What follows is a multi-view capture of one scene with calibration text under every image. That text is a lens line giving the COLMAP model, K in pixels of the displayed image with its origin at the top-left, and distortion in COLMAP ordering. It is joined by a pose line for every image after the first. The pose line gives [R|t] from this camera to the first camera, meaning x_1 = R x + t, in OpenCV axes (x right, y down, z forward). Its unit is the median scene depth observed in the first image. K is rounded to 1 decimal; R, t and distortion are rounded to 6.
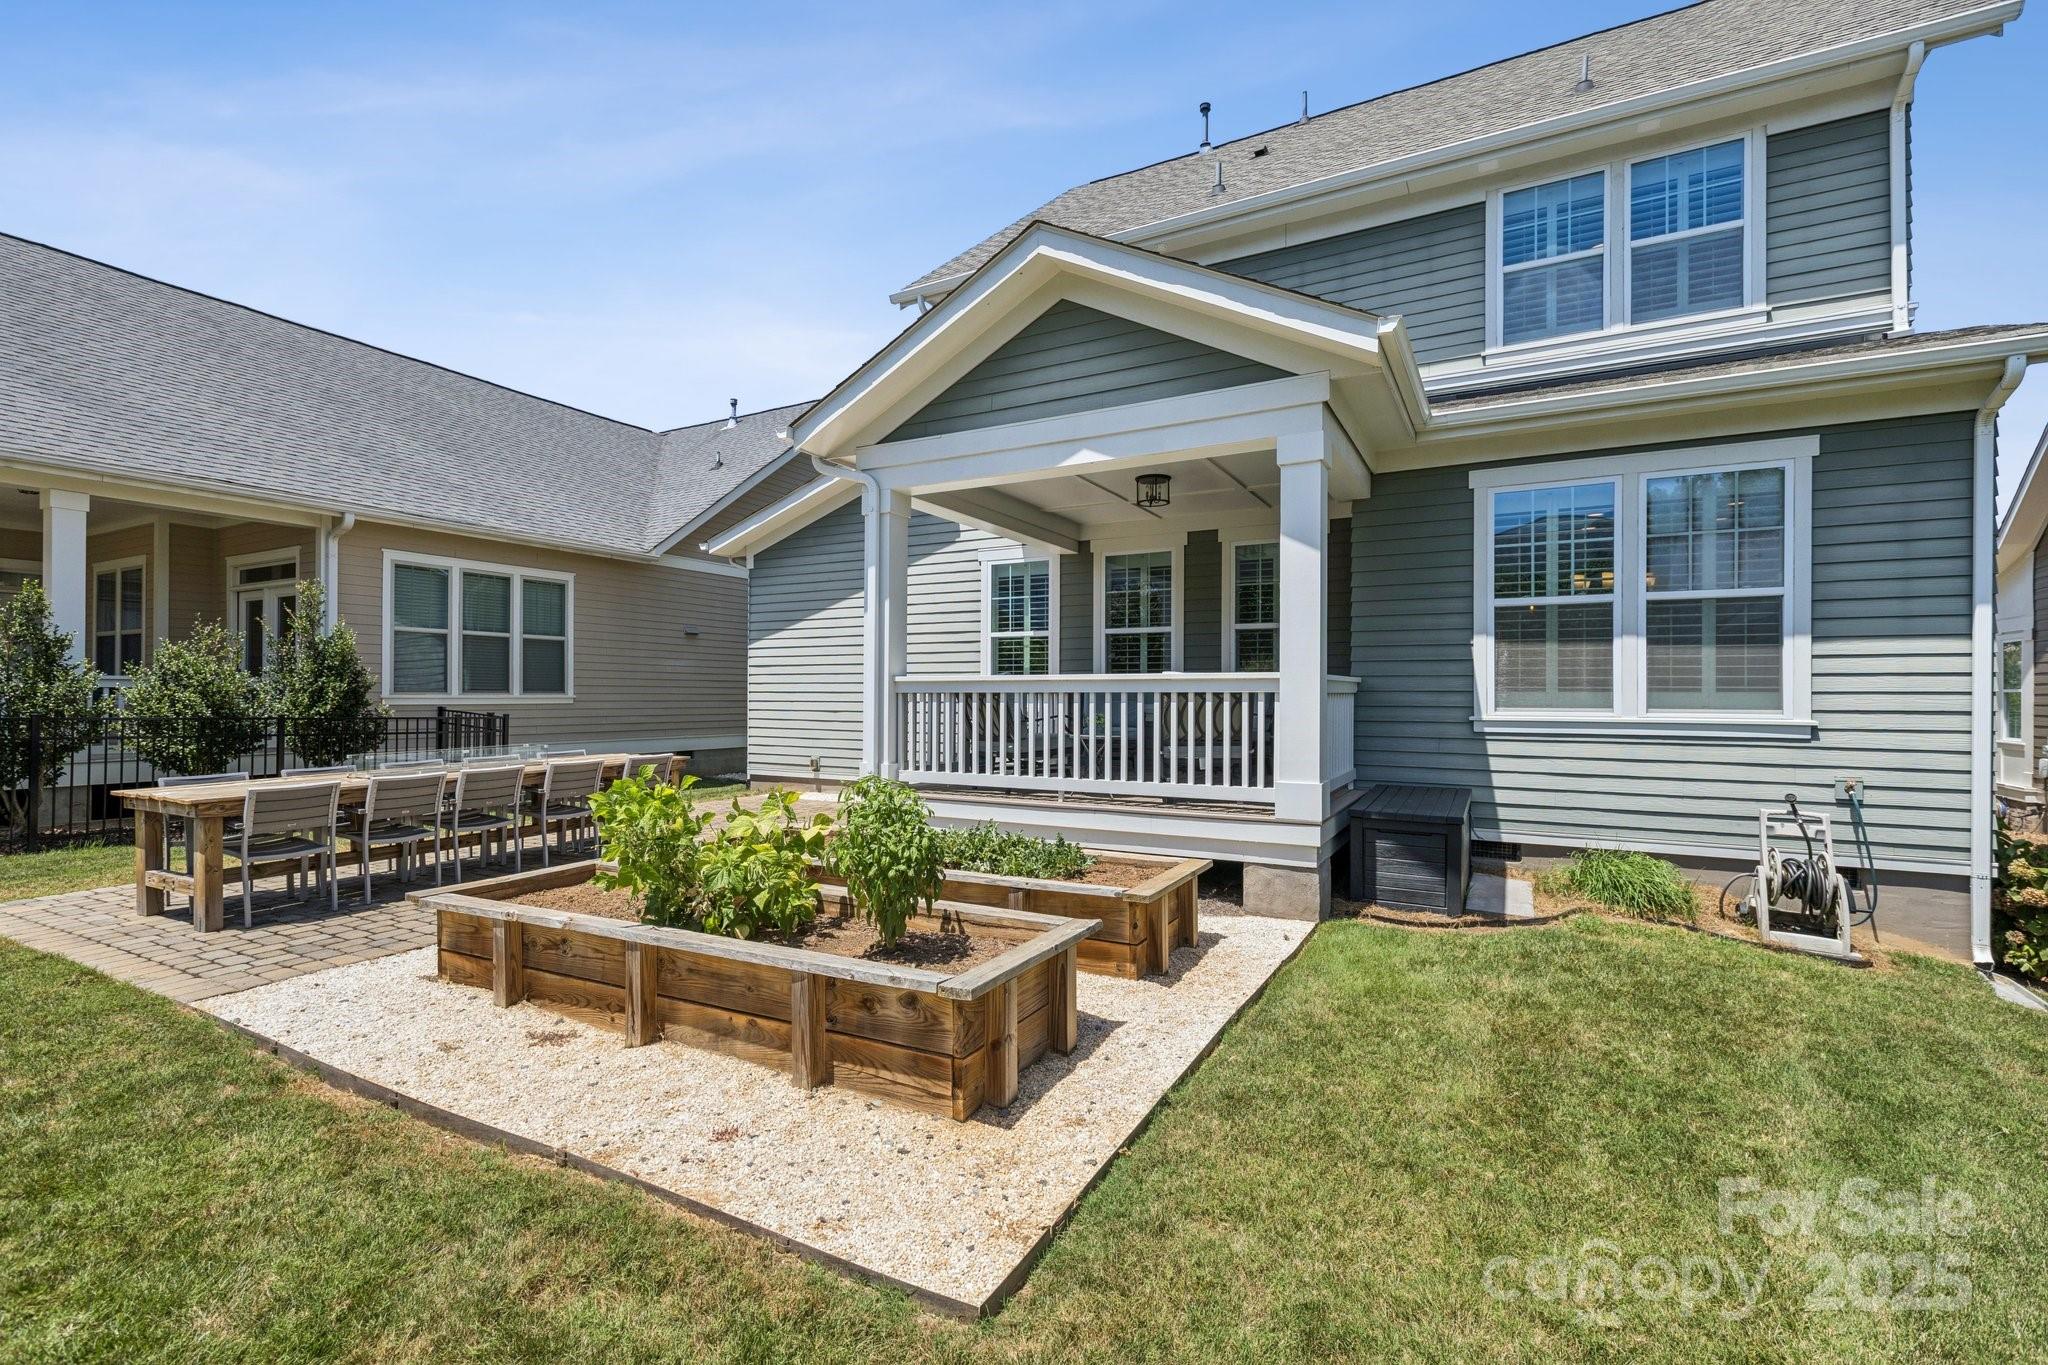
lens RADIAL K [[918.2, 0, 1027.3], [0, 918.2, 689.5], [0, 0, 1]] dist [0.003616, -0.000623]
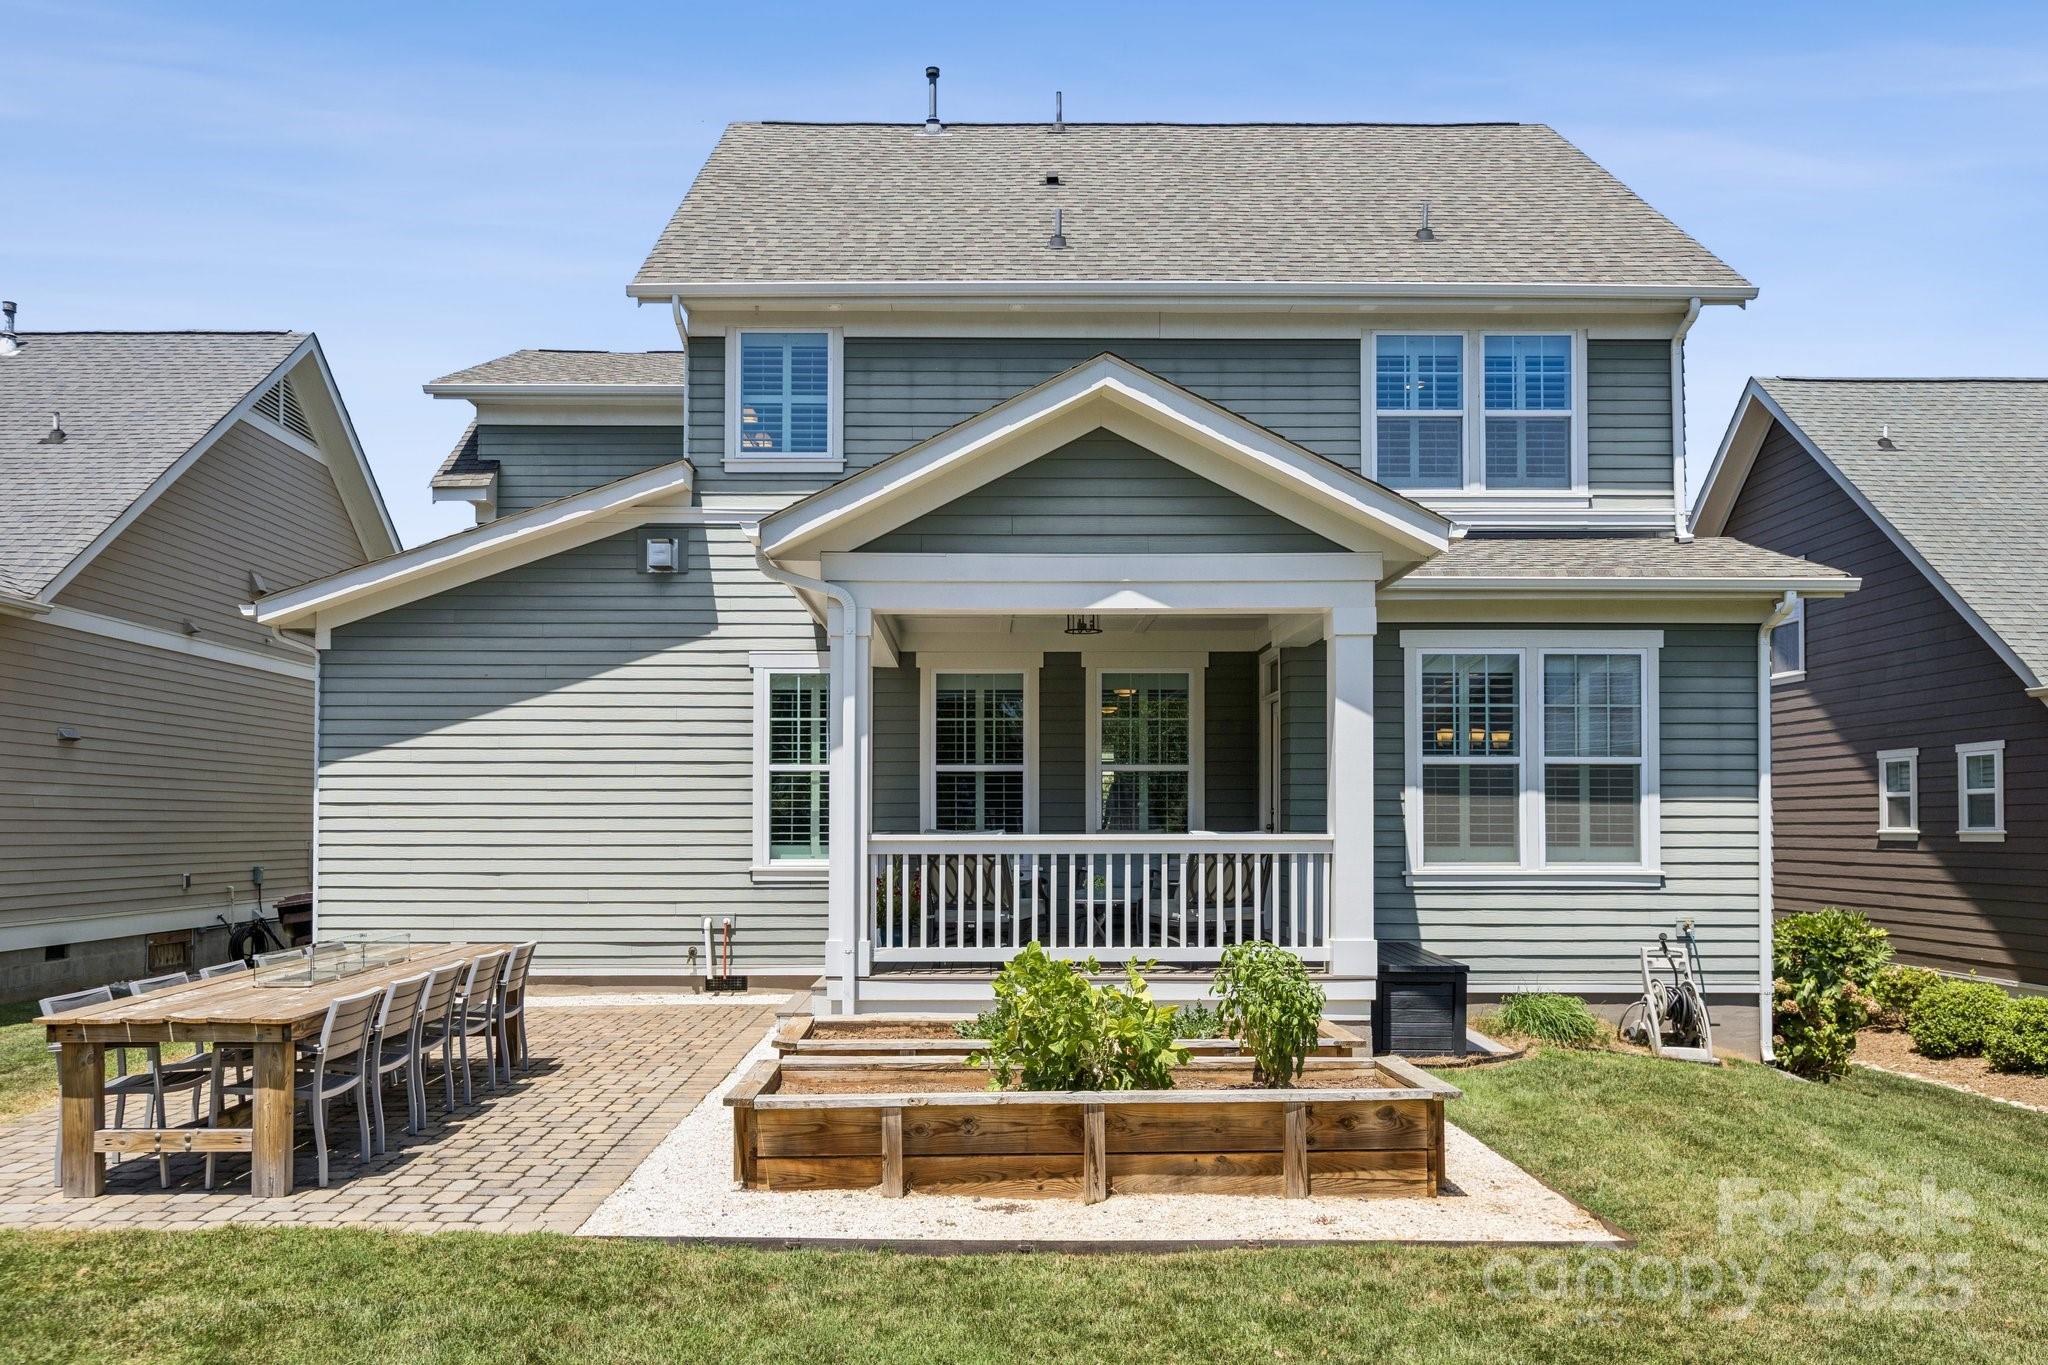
lens RADIAL K [[1537.1, 0, 1013.5], [0, 1537.1, 787.5], [0, 0, 1]] dist [-0.008362, -0.002718]
pose [[0.873426, 0.009290, 0.486868, -0.716511], [-0.000930, 0.999848, -0.017410, -0.033305], [-0.486955, 0.014753, 0.873302, -0.272510]]
